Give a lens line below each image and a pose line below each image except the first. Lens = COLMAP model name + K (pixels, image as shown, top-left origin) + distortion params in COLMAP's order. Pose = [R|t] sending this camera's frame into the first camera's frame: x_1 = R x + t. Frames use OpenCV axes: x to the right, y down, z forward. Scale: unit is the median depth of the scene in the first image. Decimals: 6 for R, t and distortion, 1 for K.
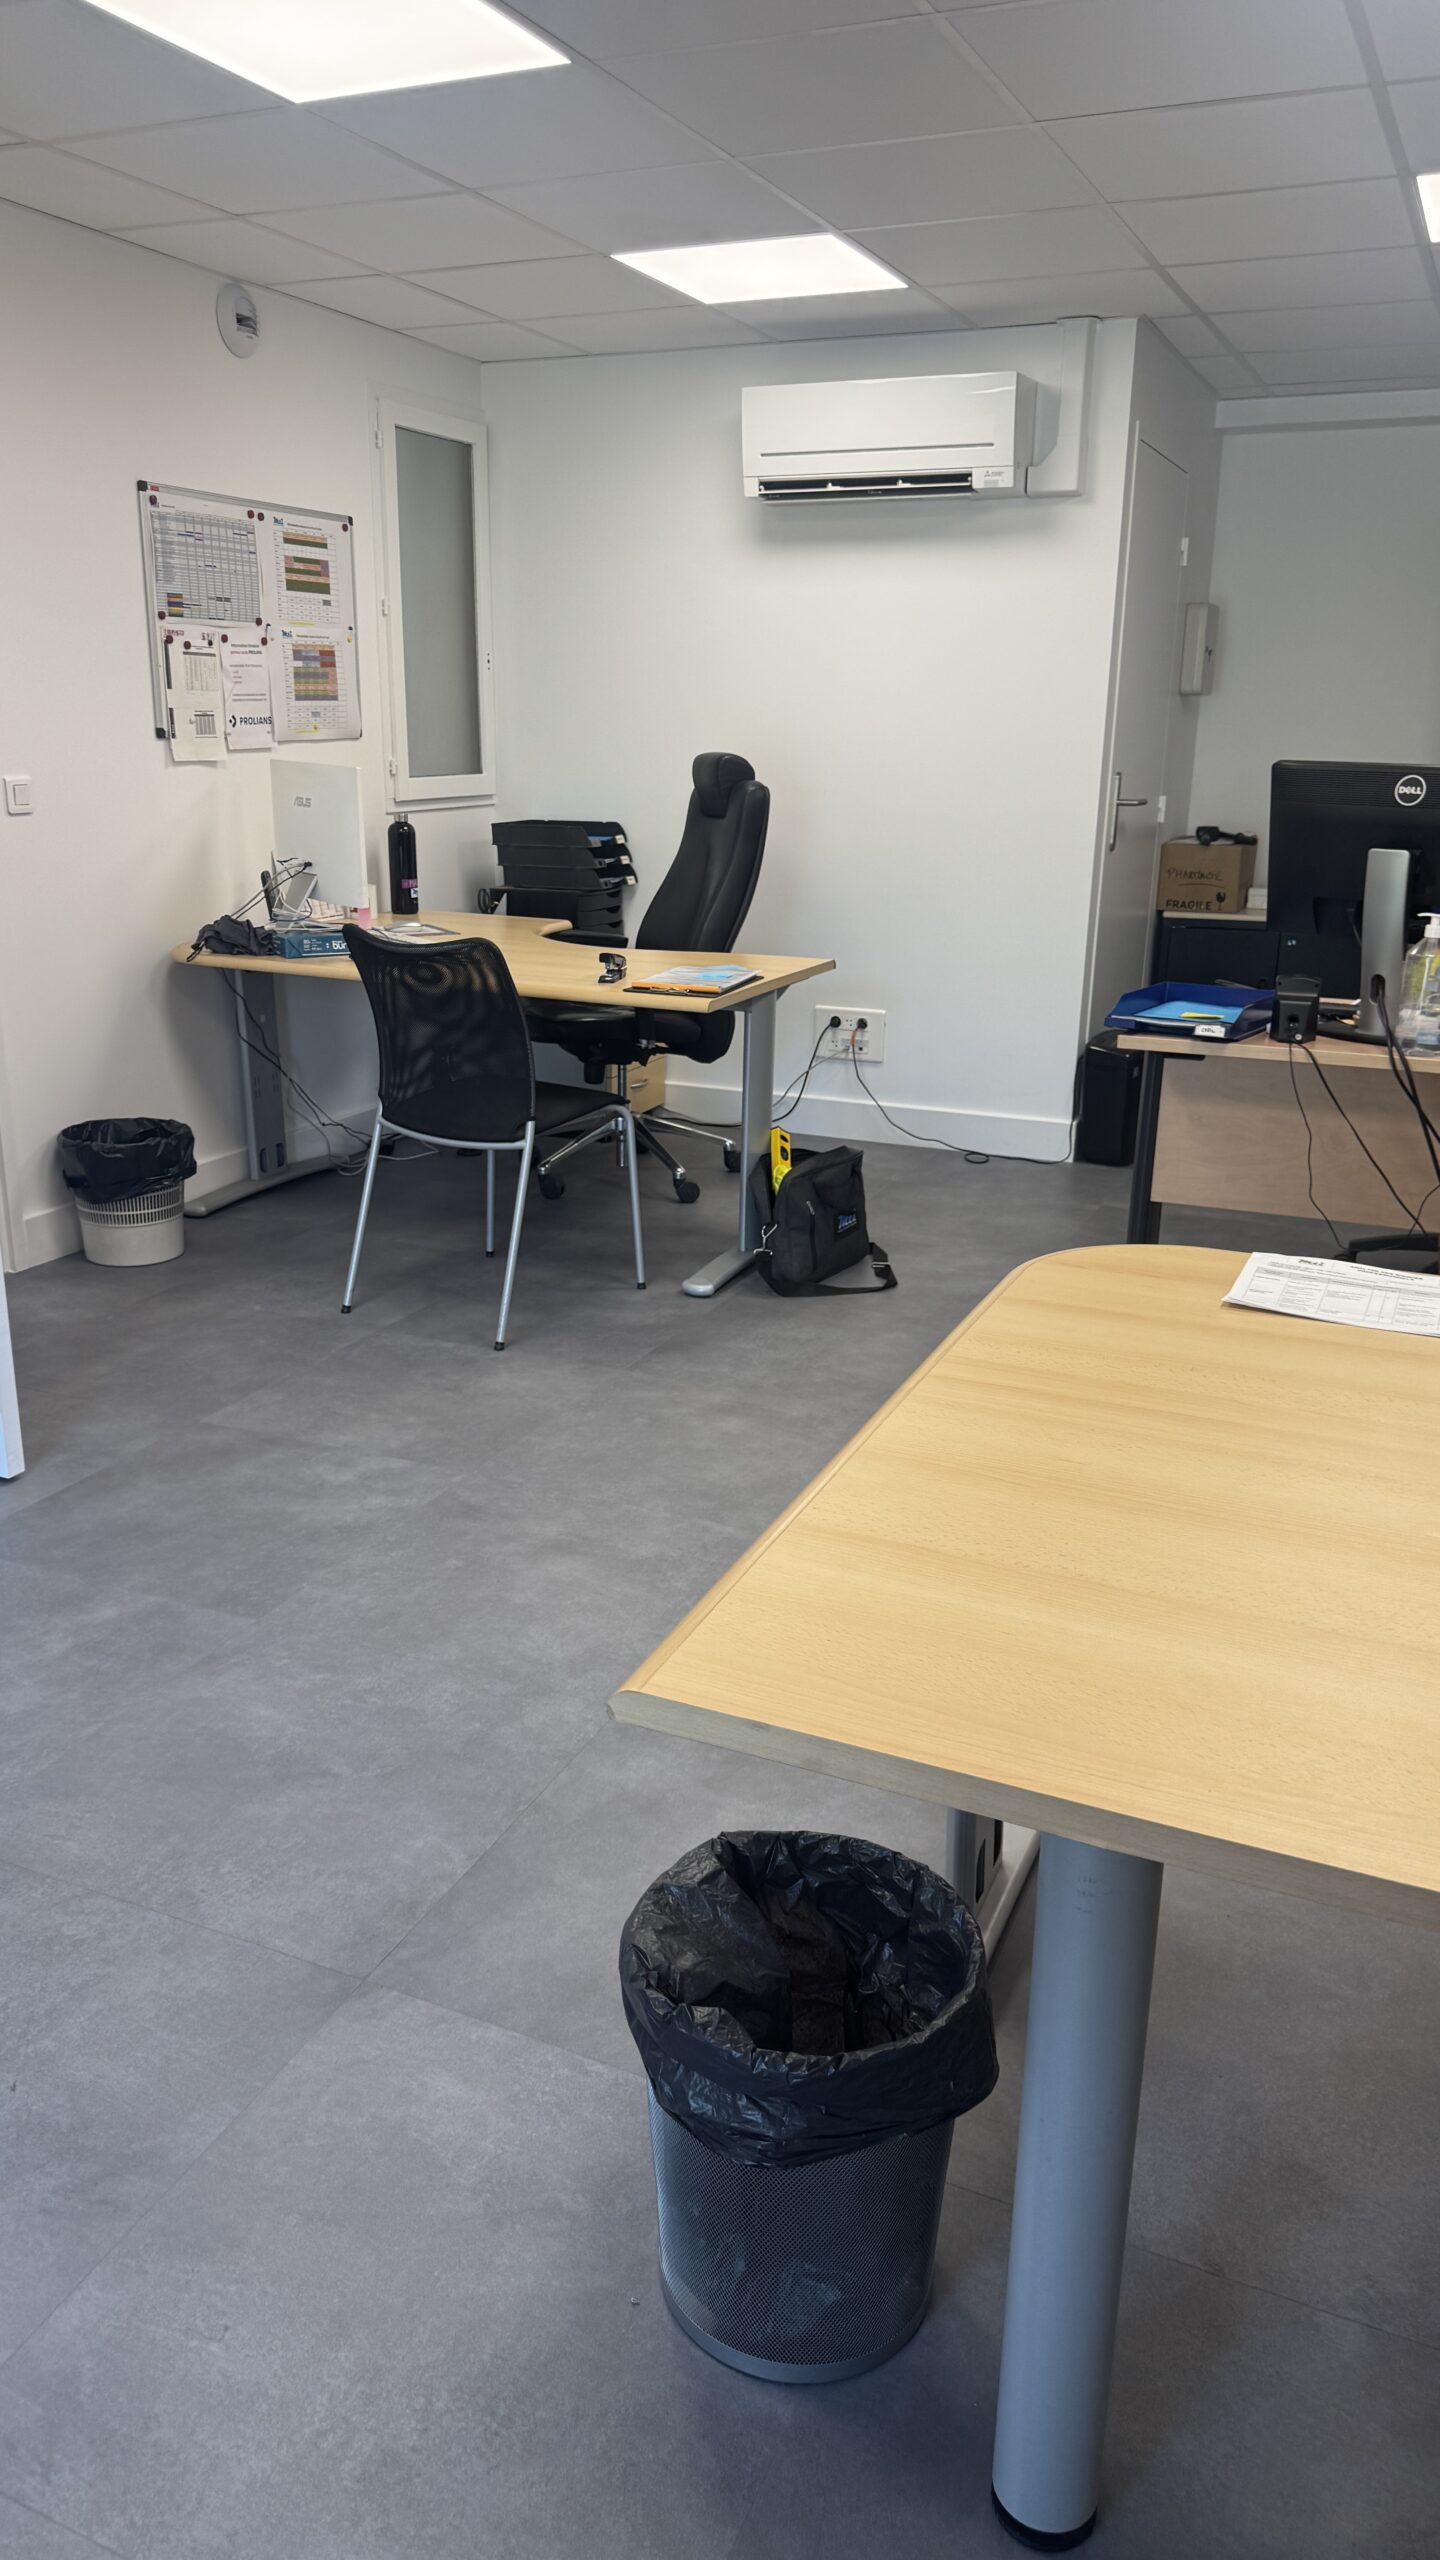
lens RADIAL K [[1792.6, 0, 720.0], [0, 1792.6, 1280.0], [0, 0, 1]] dist [0.125175, -0.132839]
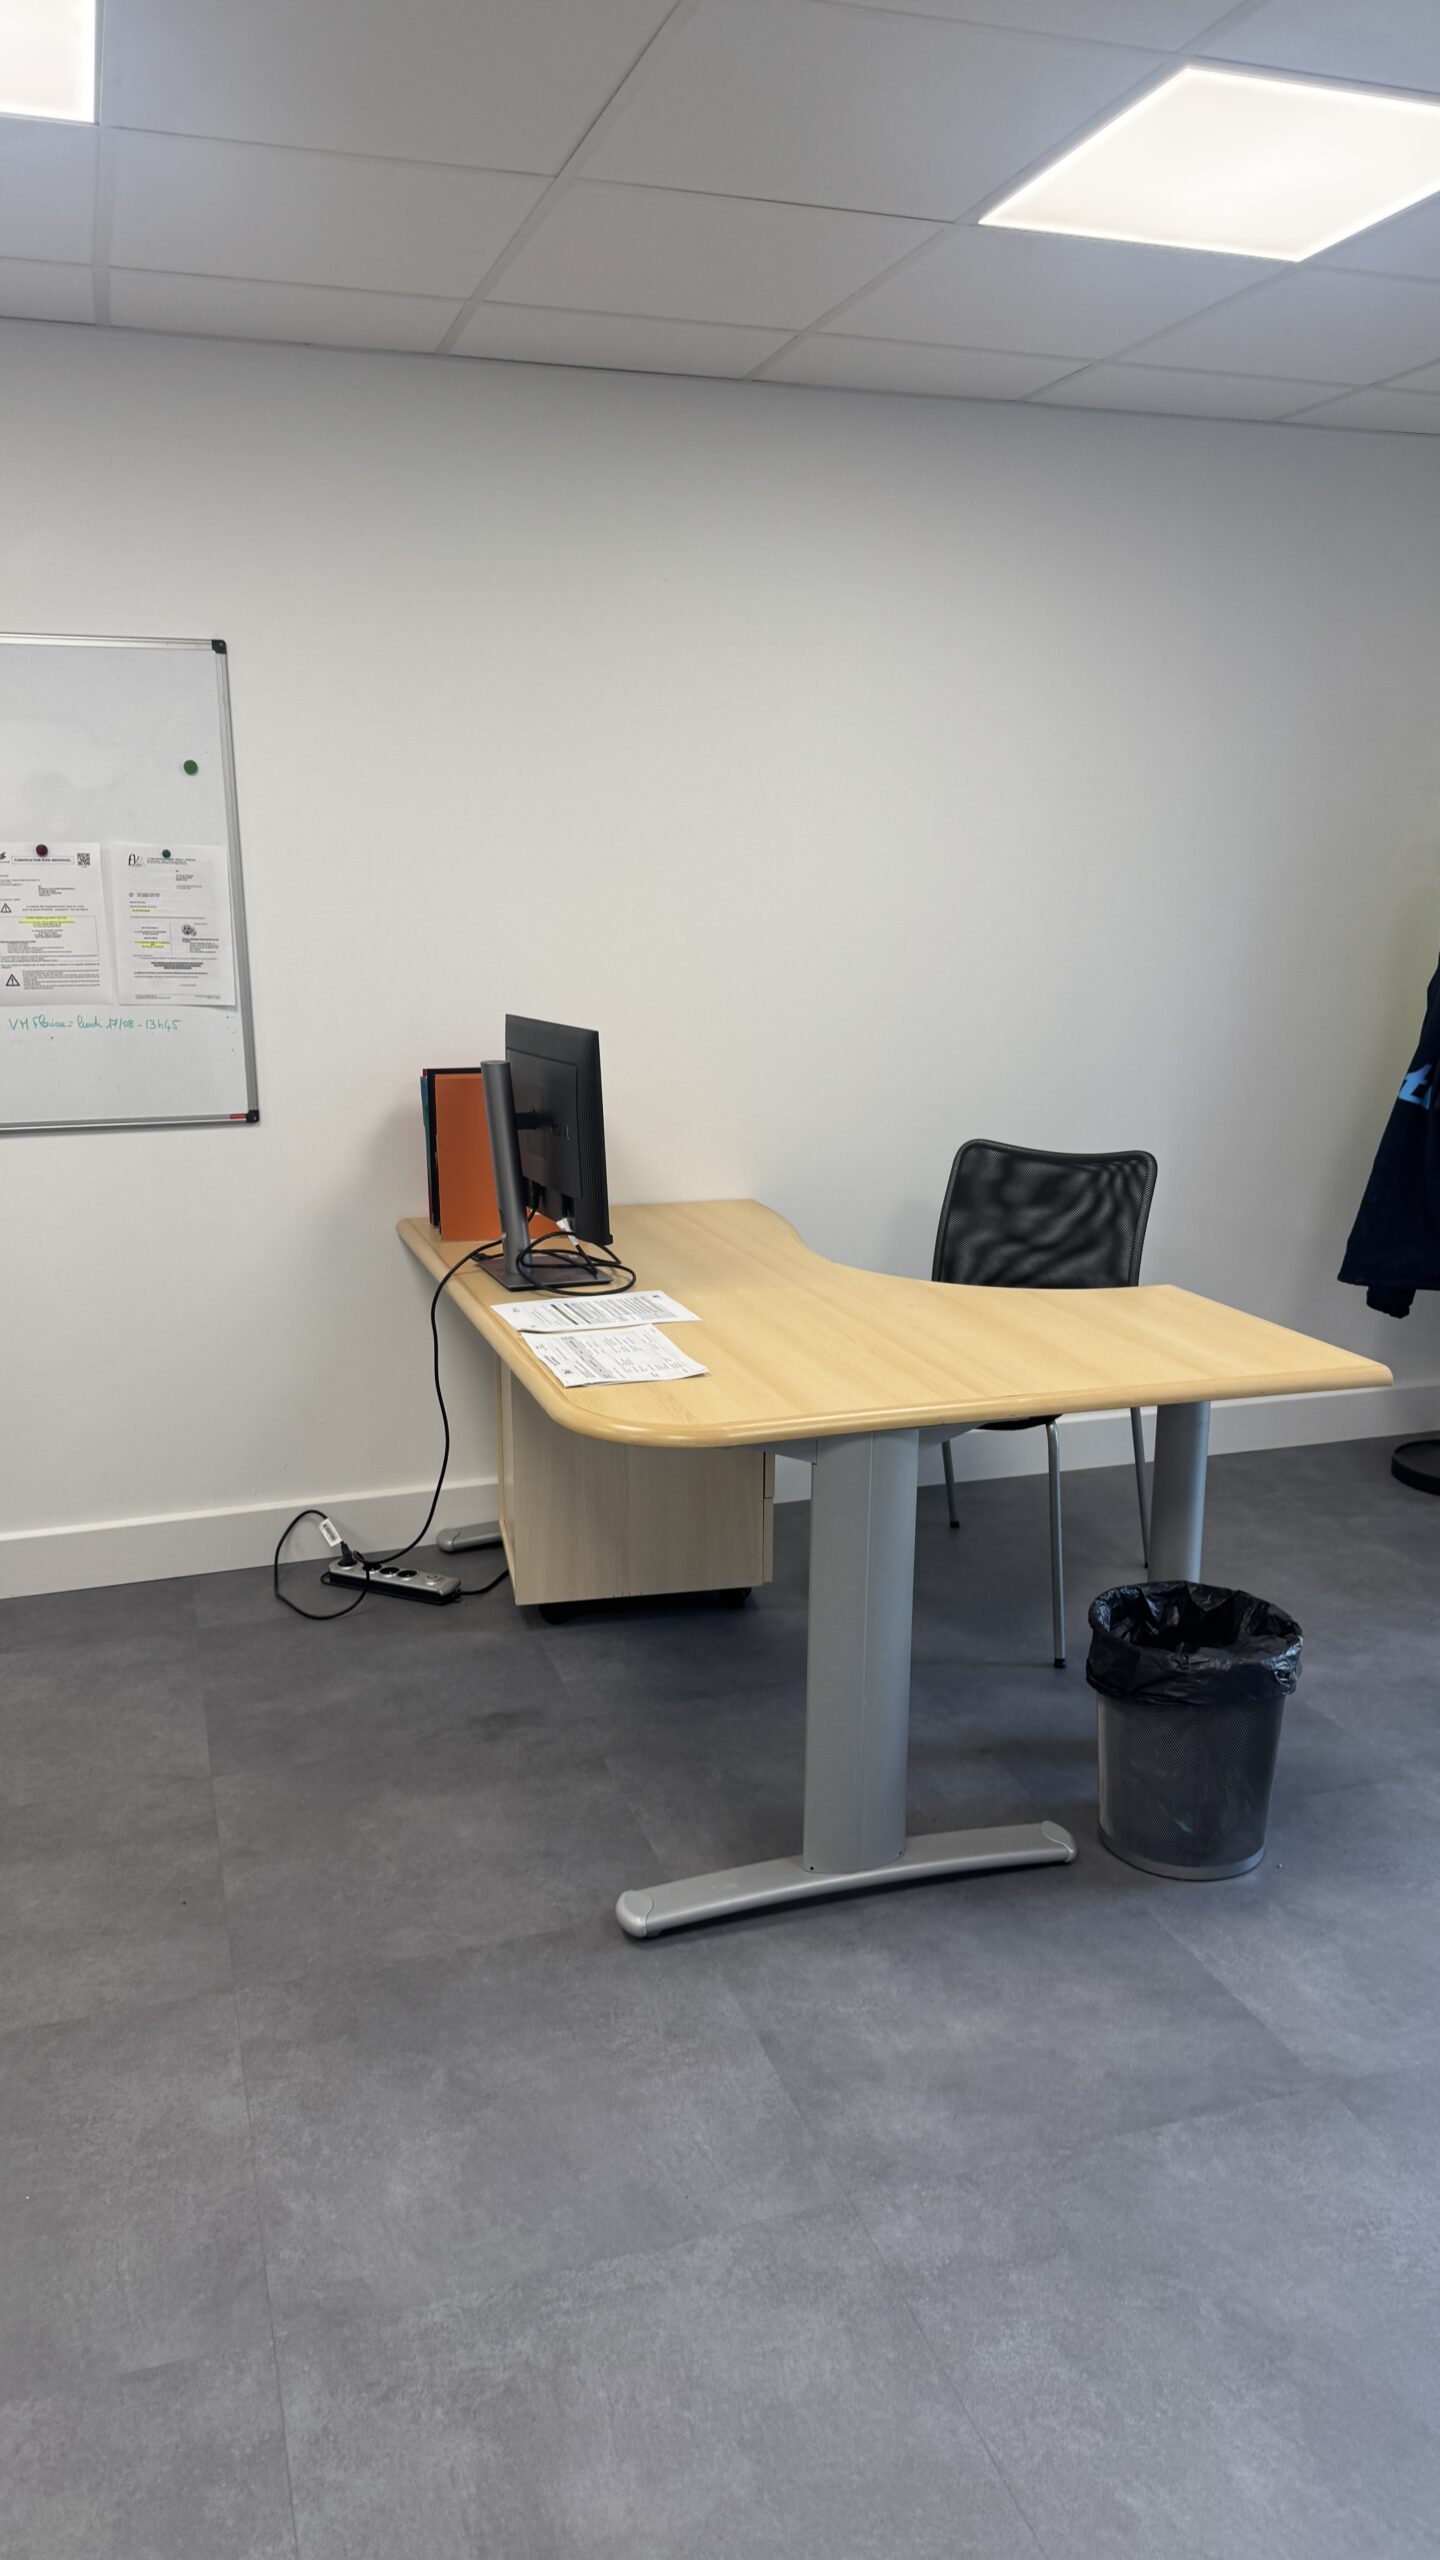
lens RADIAL K [[1792.6, 0, 720.0], [0, 1792.6, 1280.0], [0, 0, 1]] dist [0.125175, -0.132839]
pose [[-0.663170, -0.175902, 0.727505, -0.626299], [0.217565, 0.884717, 0.412239, -0.543294], [-0.716150, 0.431664, -0.548448, 1.540669]]
